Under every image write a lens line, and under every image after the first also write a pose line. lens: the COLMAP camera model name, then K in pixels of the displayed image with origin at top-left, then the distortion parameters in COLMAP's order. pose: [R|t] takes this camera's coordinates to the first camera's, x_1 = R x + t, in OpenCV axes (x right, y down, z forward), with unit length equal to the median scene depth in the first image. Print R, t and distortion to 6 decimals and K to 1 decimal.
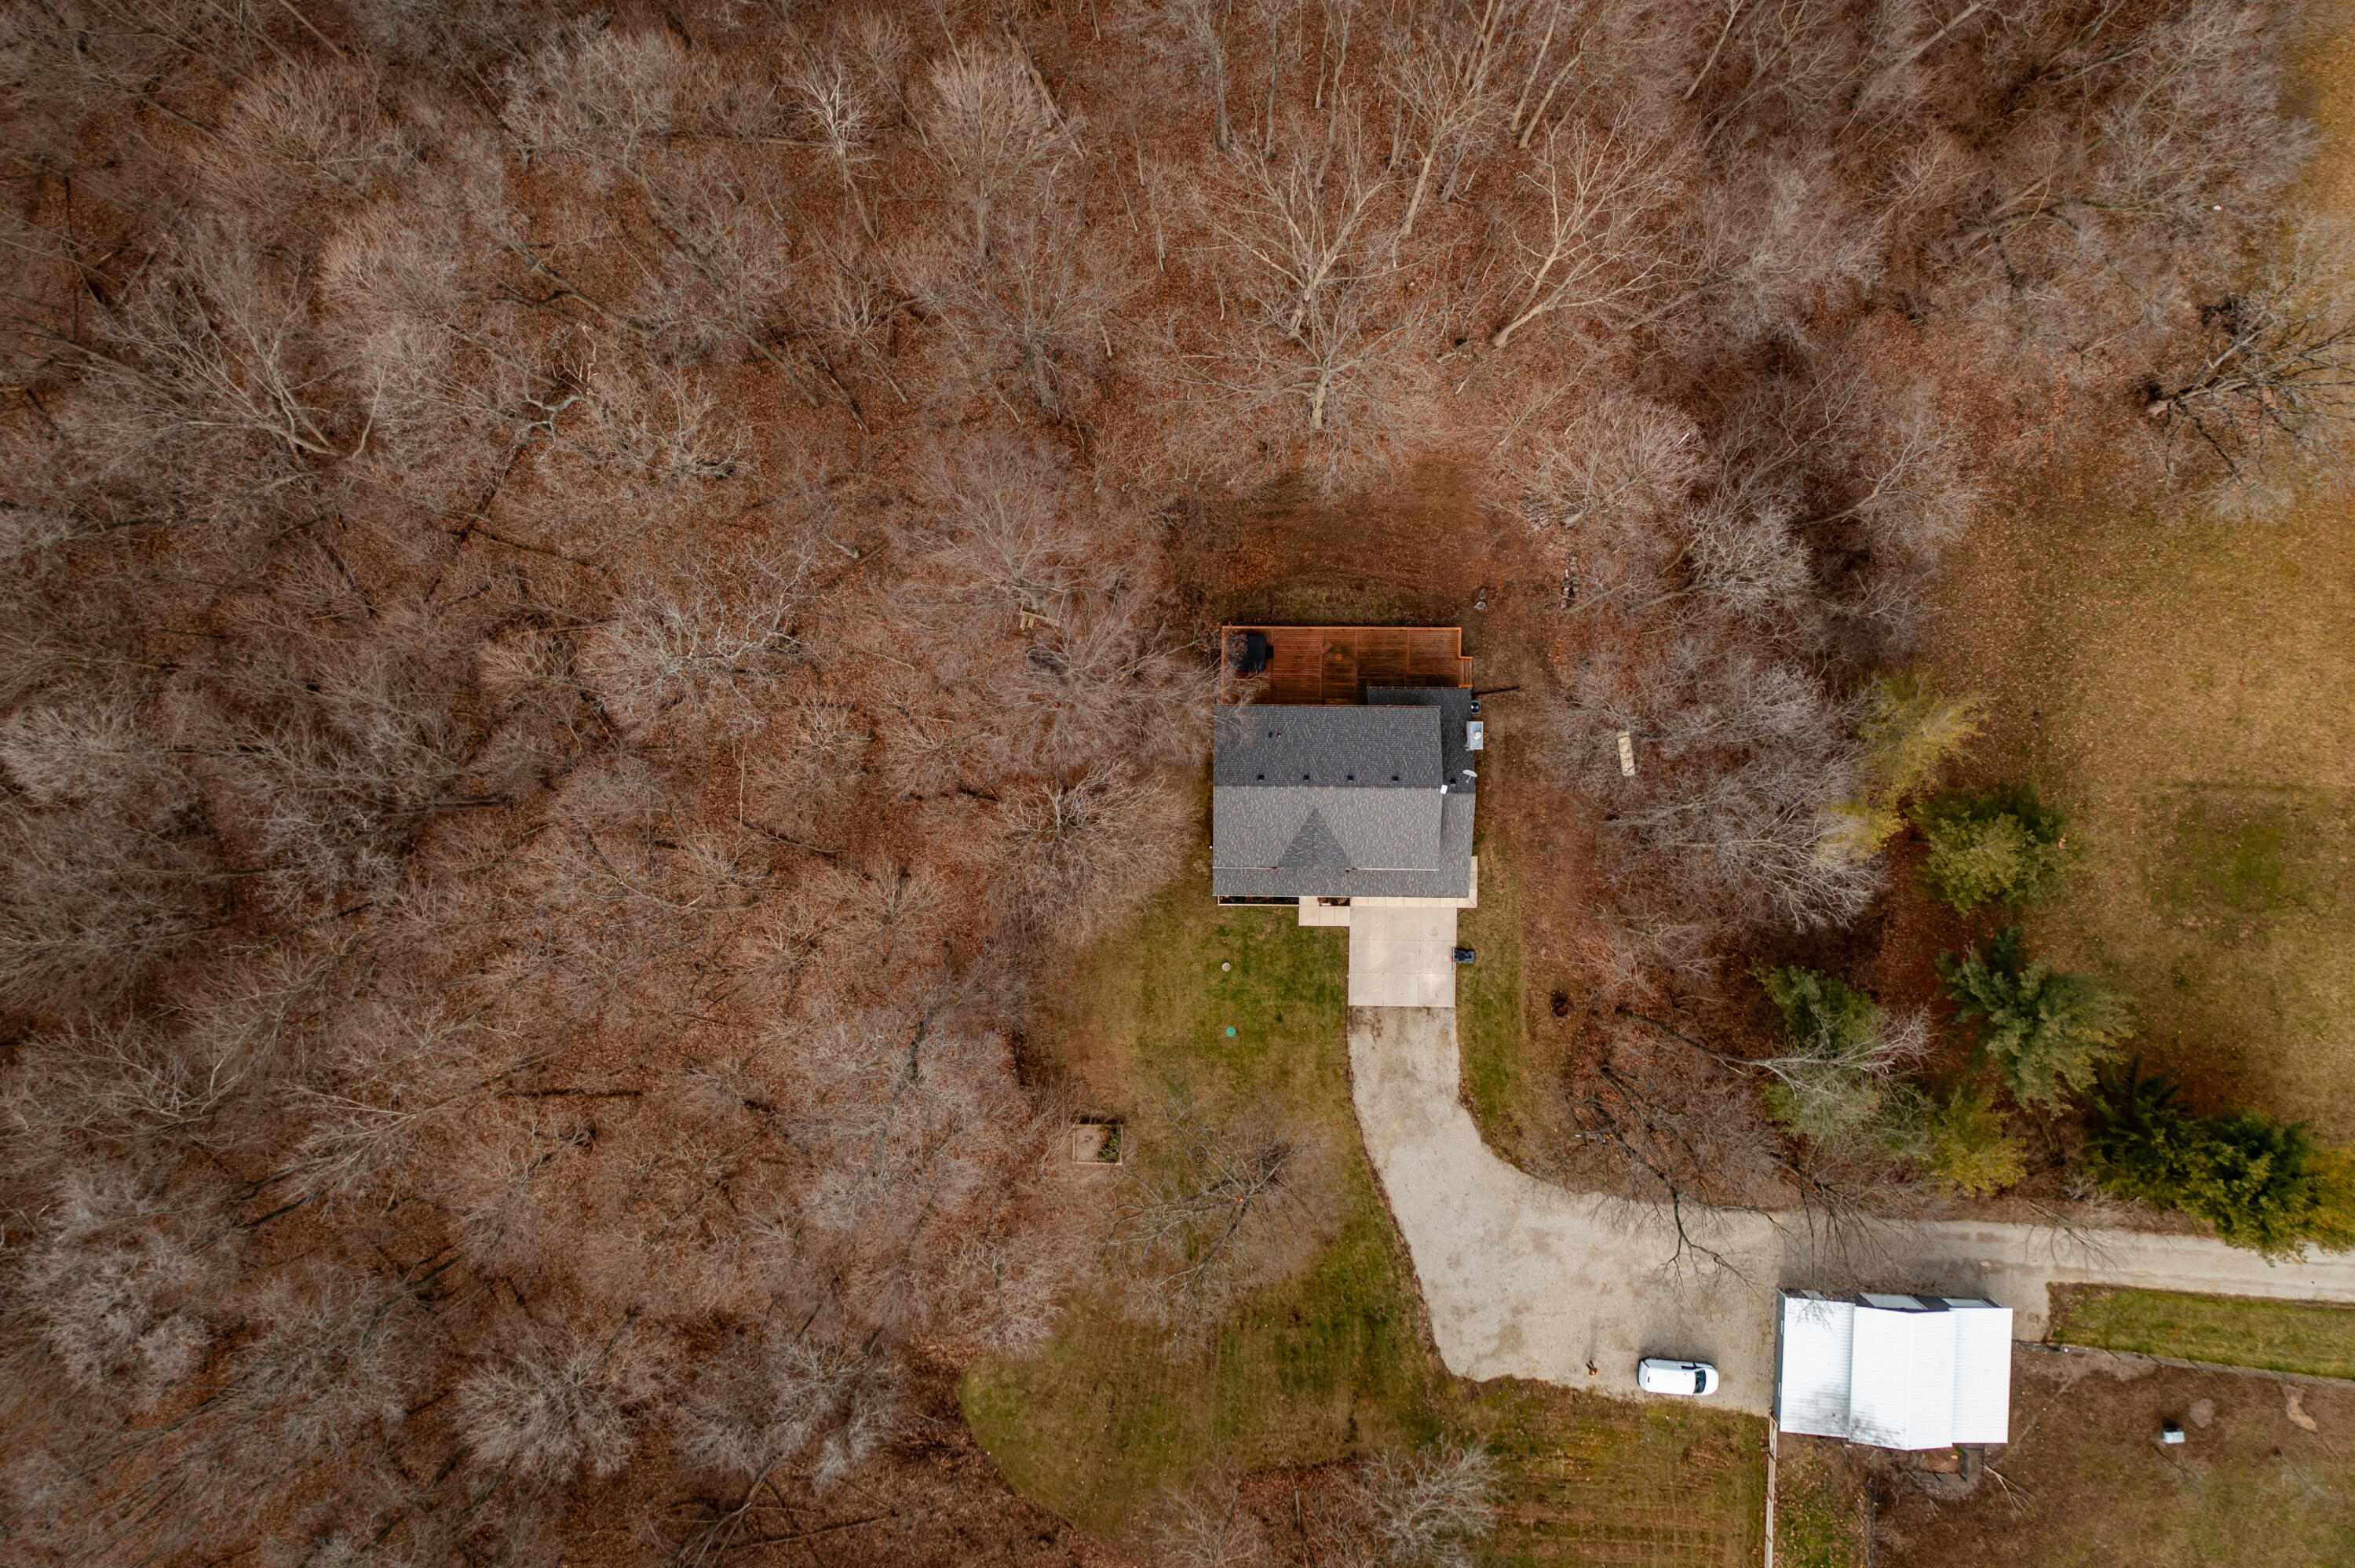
lens RADIAL K [[1875.6, 0, 1171.9], [0, 1875.6, 769.5], [0, 0, 1]] dist [-0.000567, 0.007469]
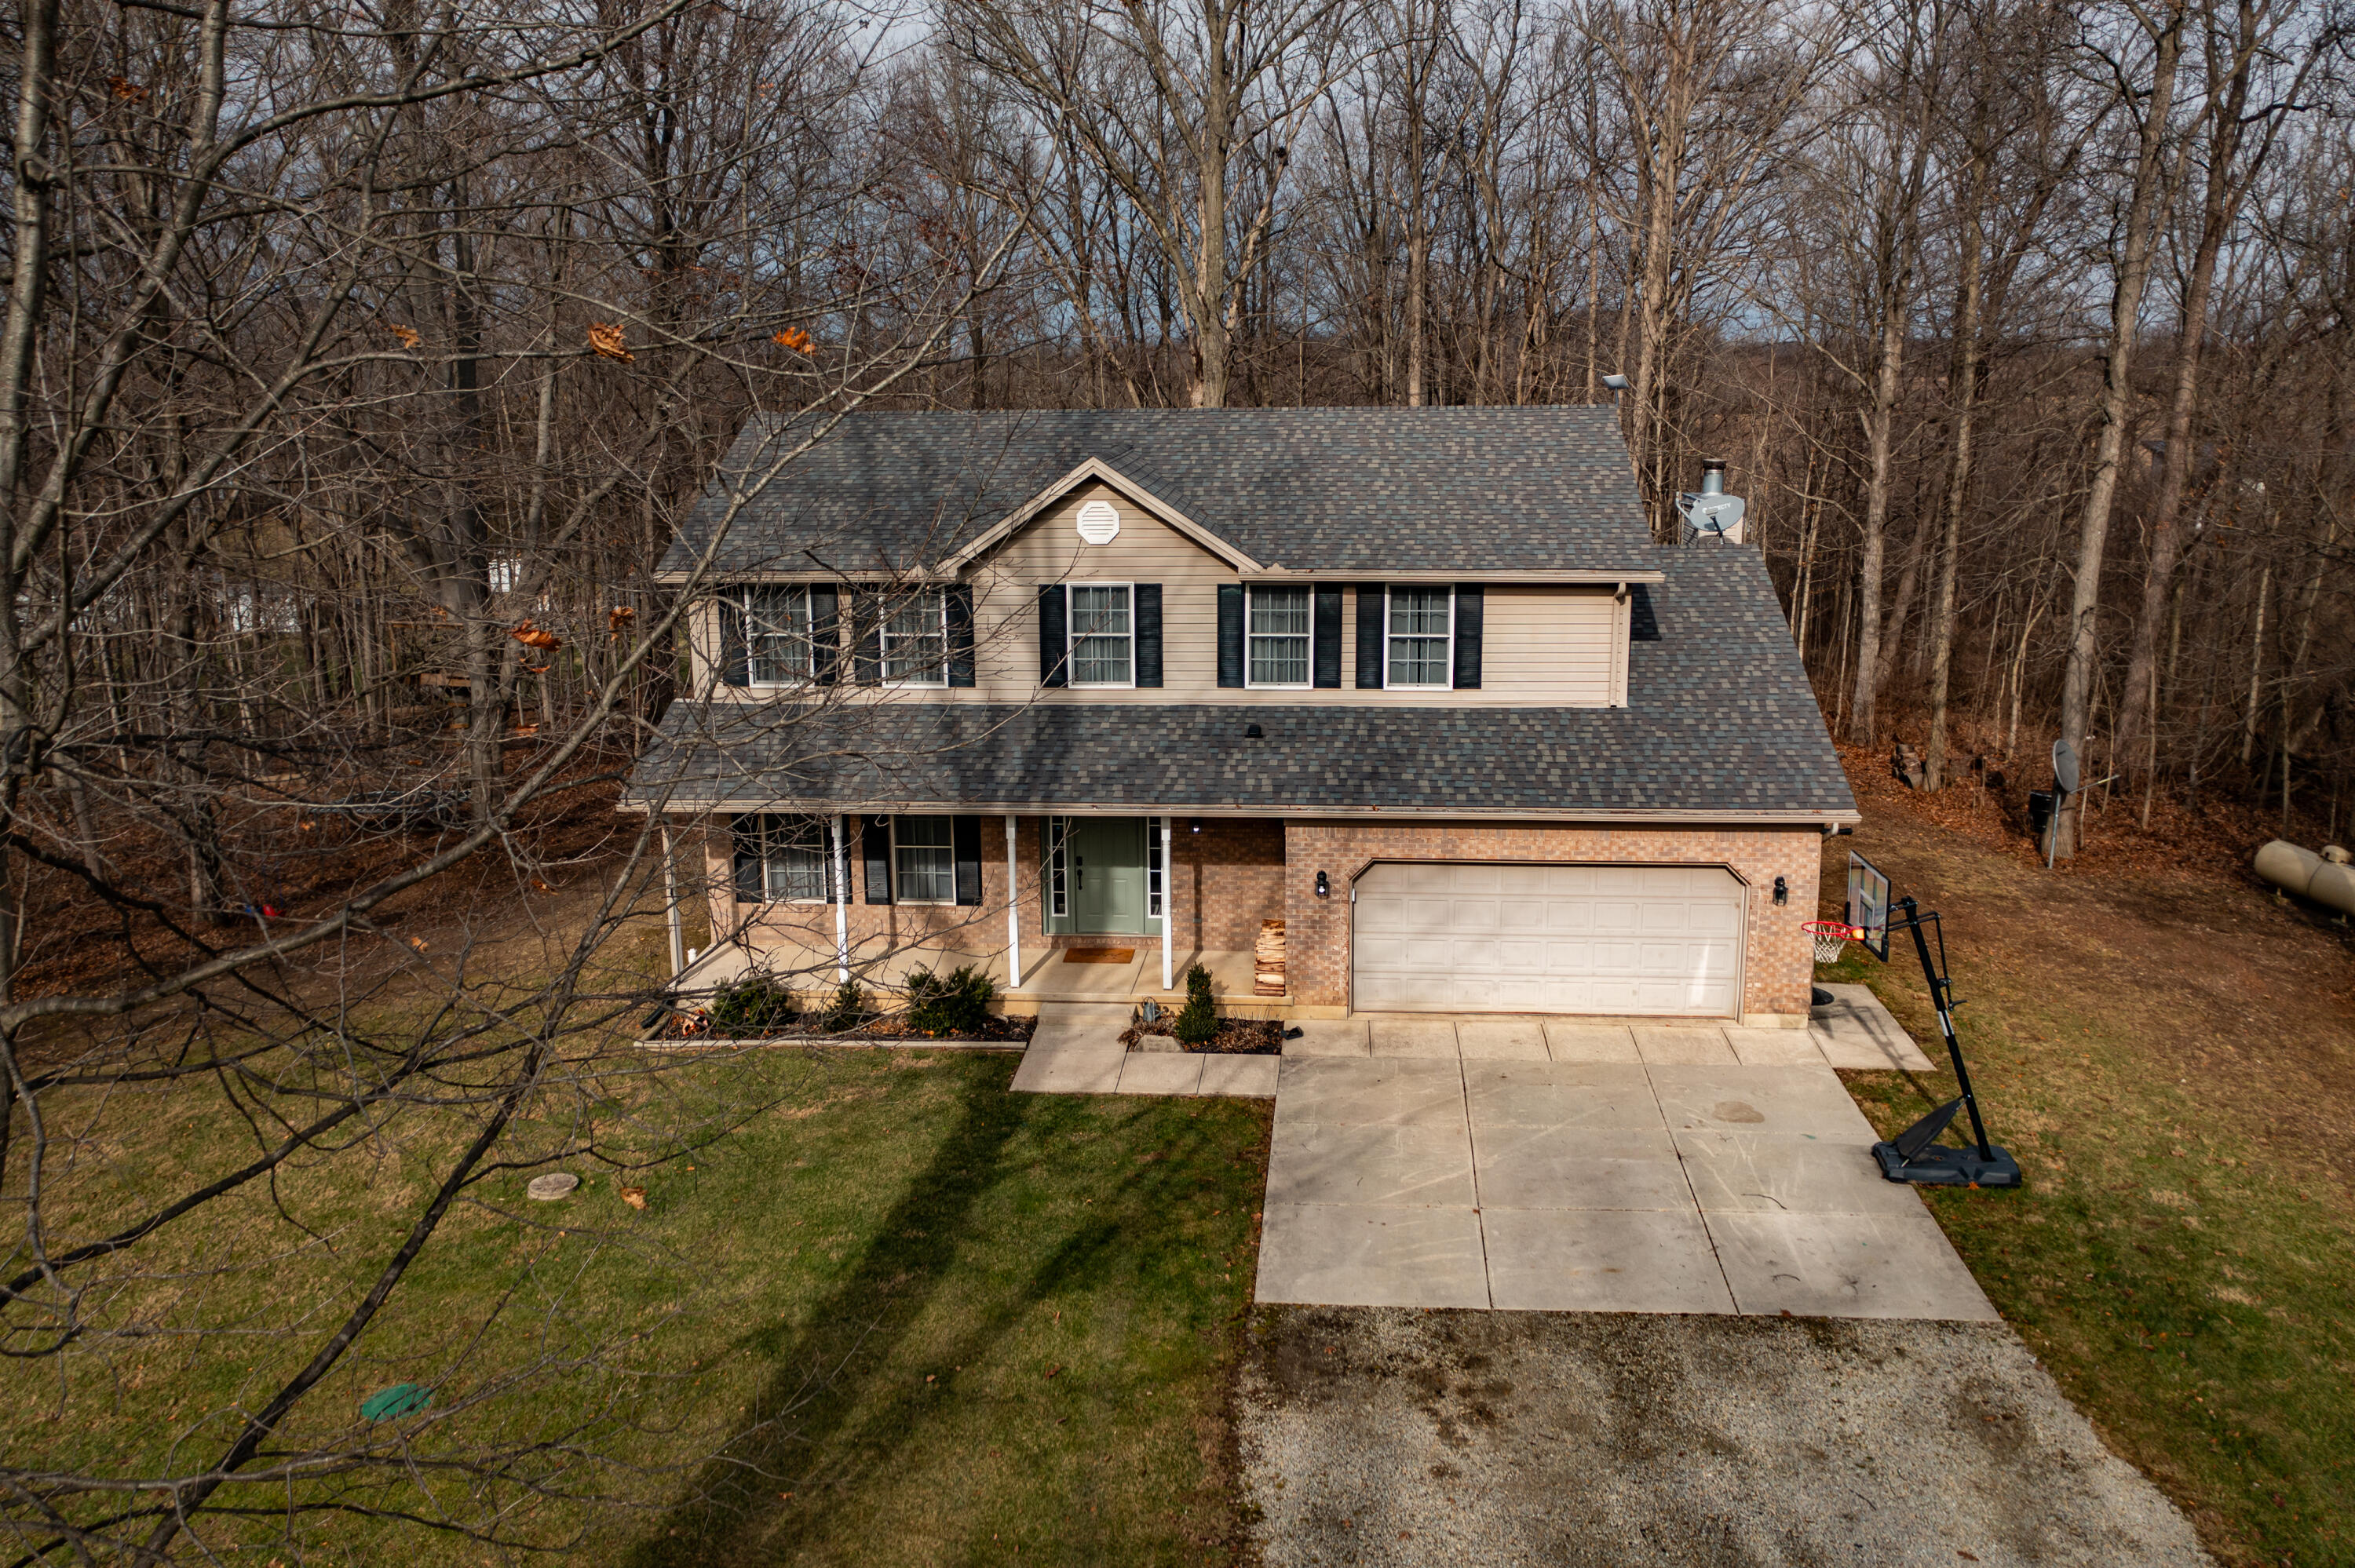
lens RADIAL K [[1875.6, 0, 1171.9], [0, 1875.6, 769.5], [0, 0, 1]] dist [-0.000567, 0.007469]
pose [[0.996800, 0.033094, -0.072758, 0.097209], [-0.078115, 0.210418, -0.974486, 0.261589], [-0.016940, 0.977051, 0.212330, 0.931190]]
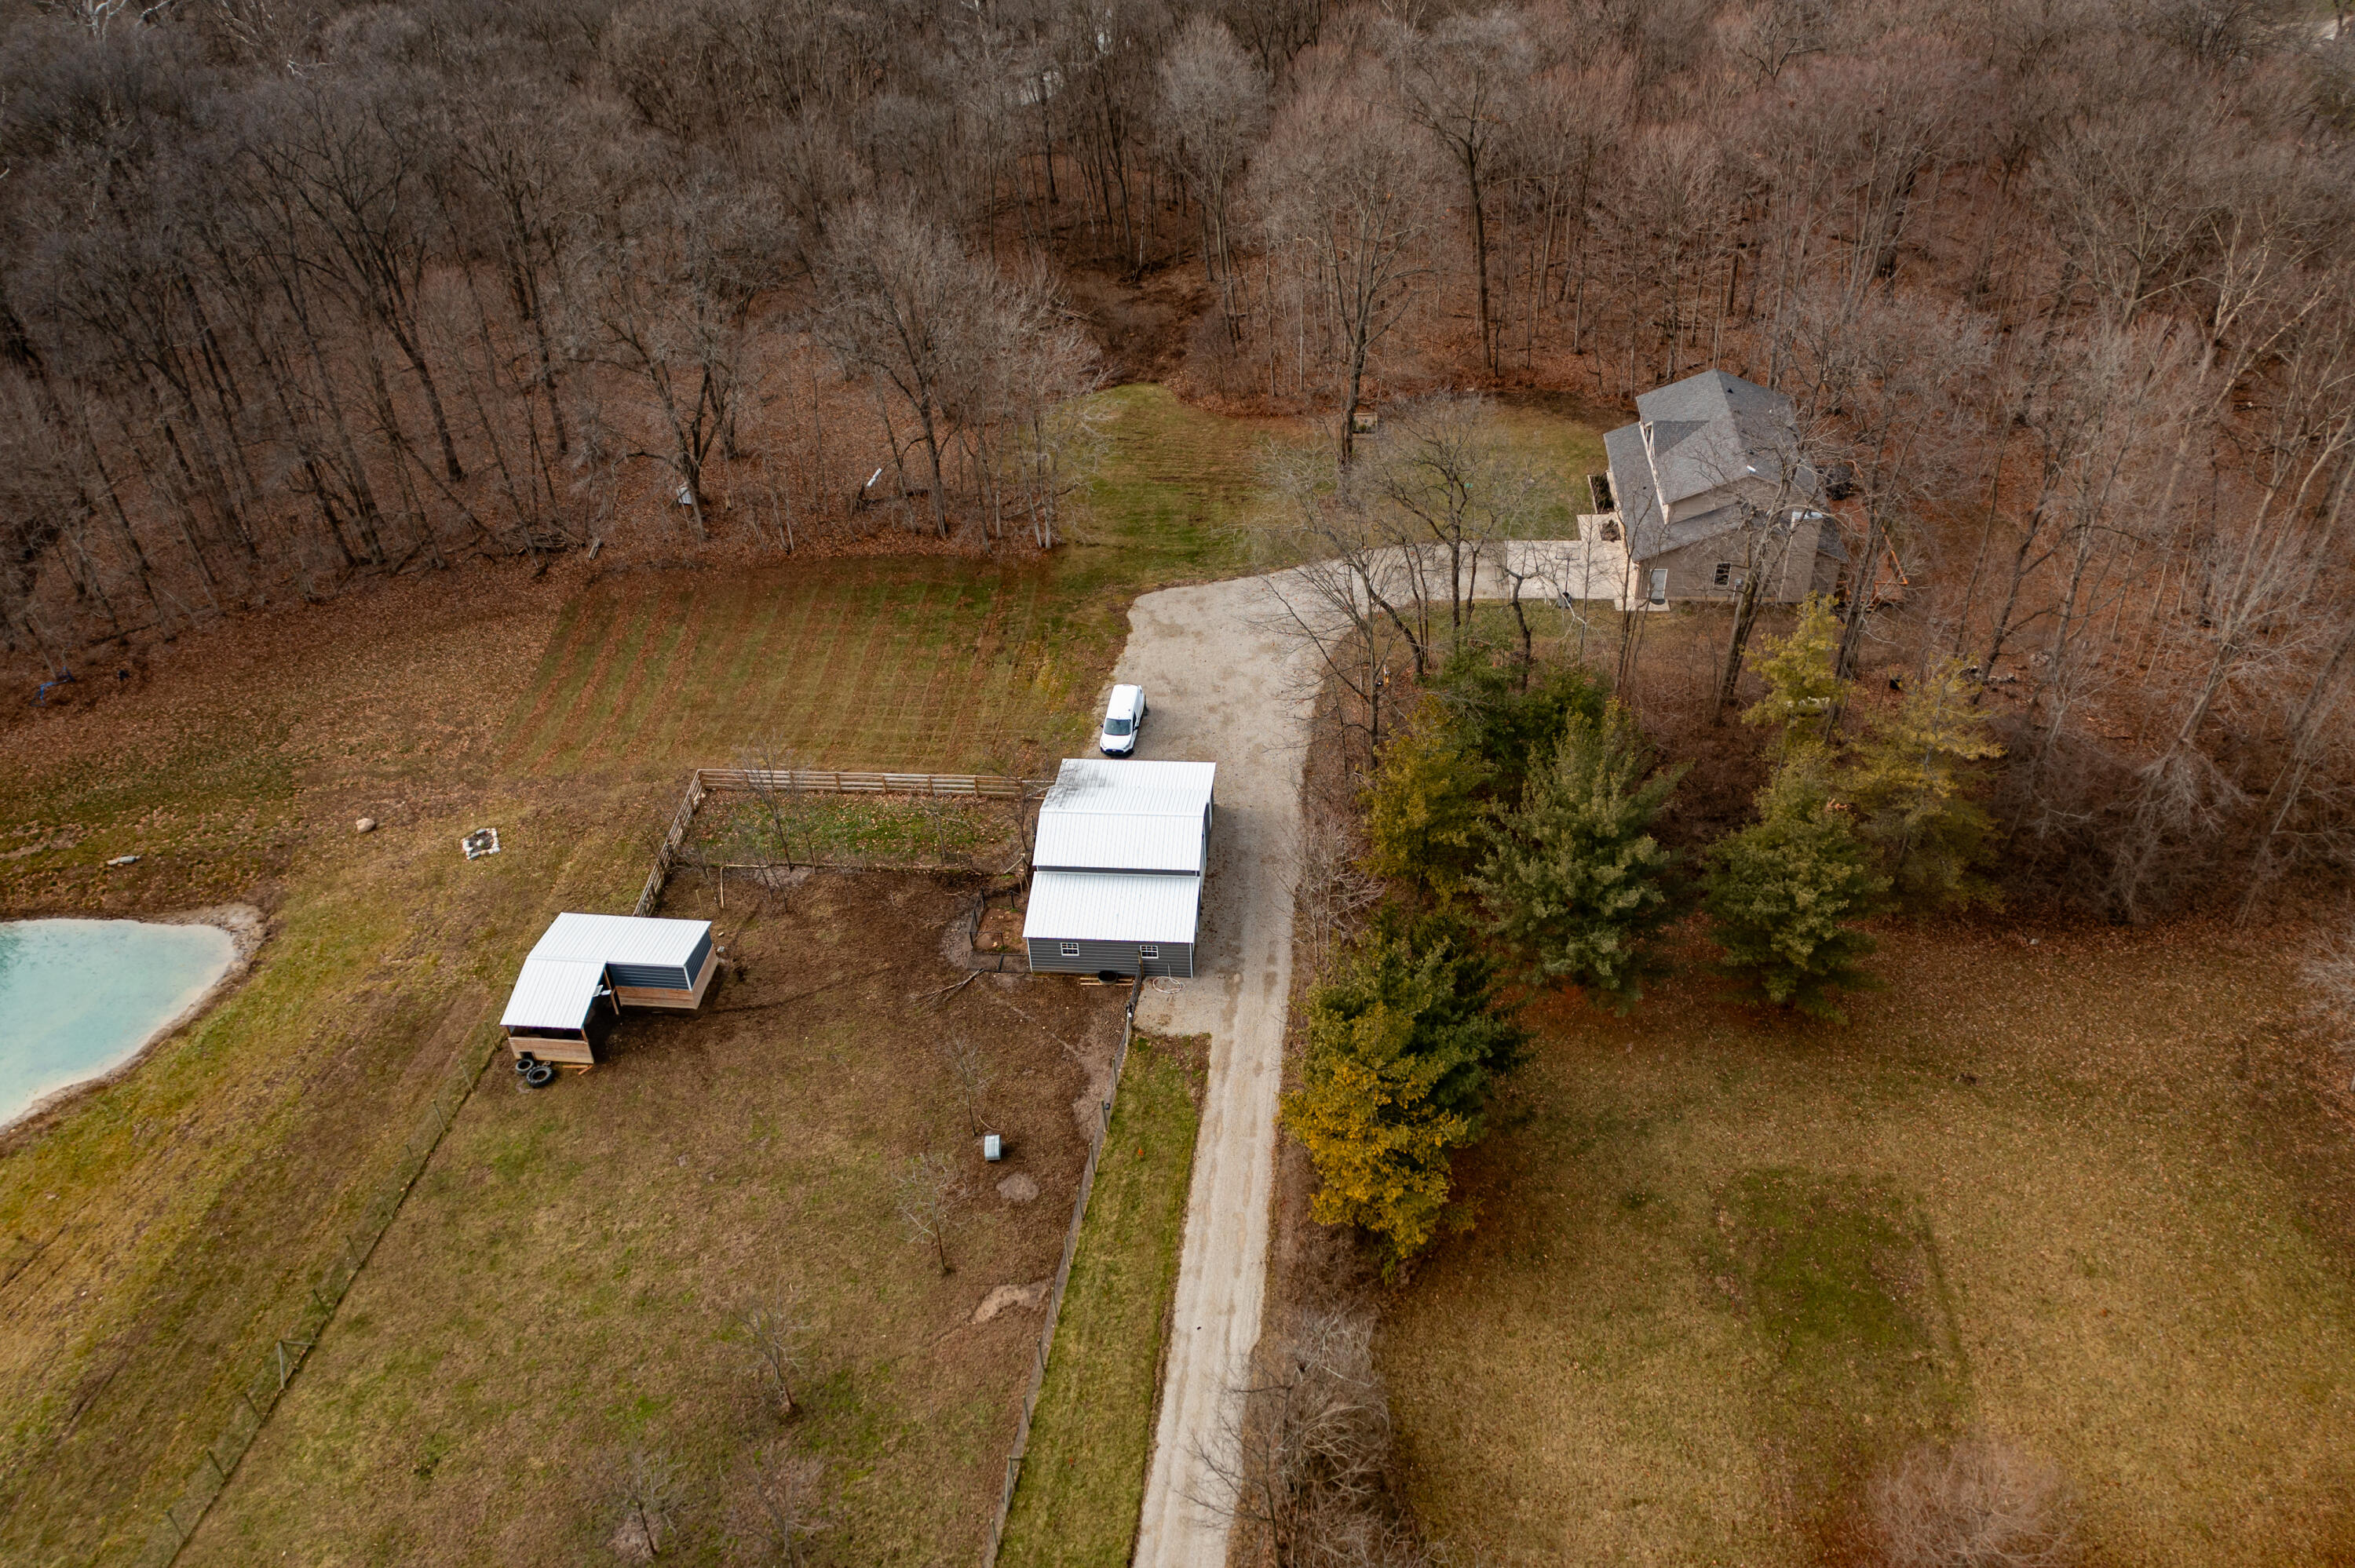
lens RADIAL K [[1905.1, 0, 1230.8], [0, 1905.1, 783.9], [0, 0, 1]] dist [0.001191, 0.006679]
pose [[-0.031435, 0.653345, -0.756407, 0.968772], [-0.999170, -0.000925, 0.040725, 0.232661], [0.025908, 0.757059, 0.652832, 0.423899]]
